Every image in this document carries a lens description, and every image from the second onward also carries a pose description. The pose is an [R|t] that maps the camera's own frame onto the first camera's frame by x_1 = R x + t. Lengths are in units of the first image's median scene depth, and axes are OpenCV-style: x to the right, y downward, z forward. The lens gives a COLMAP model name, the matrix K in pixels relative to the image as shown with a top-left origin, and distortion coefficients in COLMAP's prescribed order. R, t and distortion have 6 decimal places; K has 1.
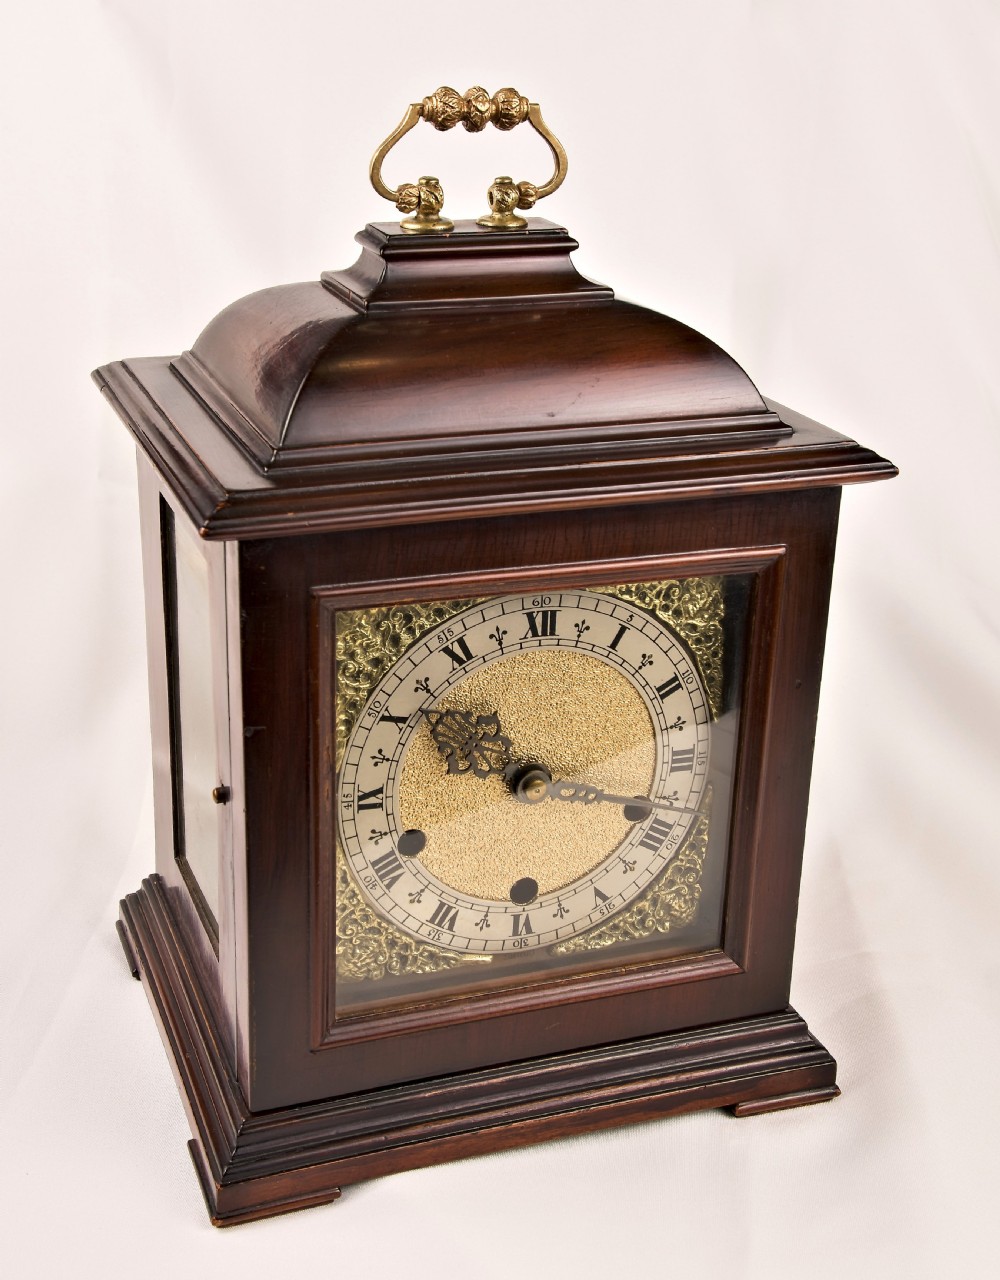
lens RADIAL K [[1799.3, 0, 487.1], [0, 1799.3, 664.8], [0, 0, 1]] dist [0.031301, 0.000000]
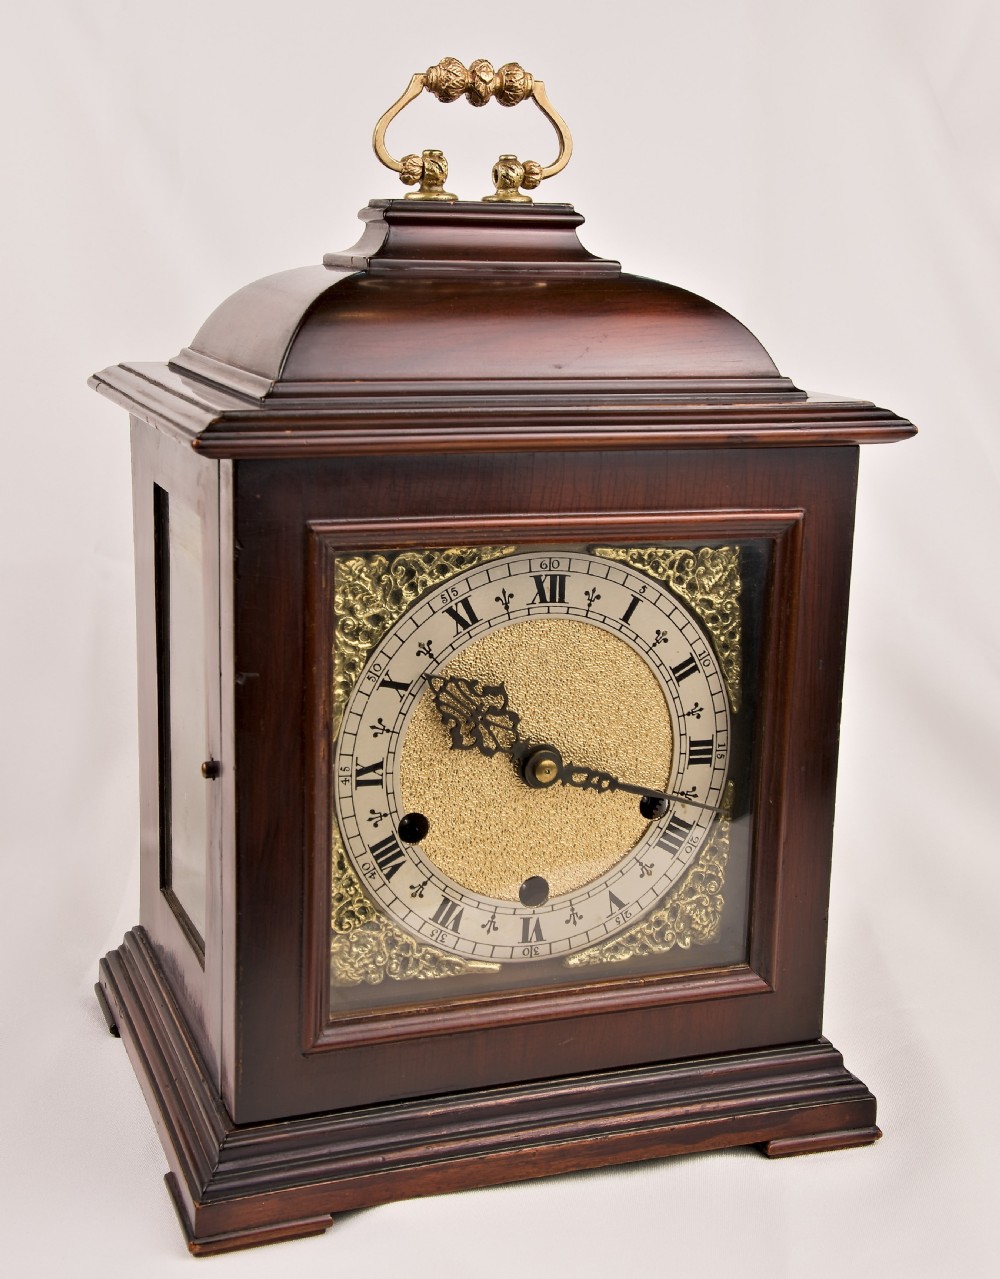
lens RADIAL K [[1797.9, 0, 493.8], [0, 1797.9, 638.7], [0, 0, 1]] dist [0.031301, 0.000000]
pose [[0.999986, -0.003892, 0.003592, -0.003119], [0.004432, 0.986230, -0.165319, 0.155720], [-0.002899, 0.165332, 0.986234, 0.063042]]
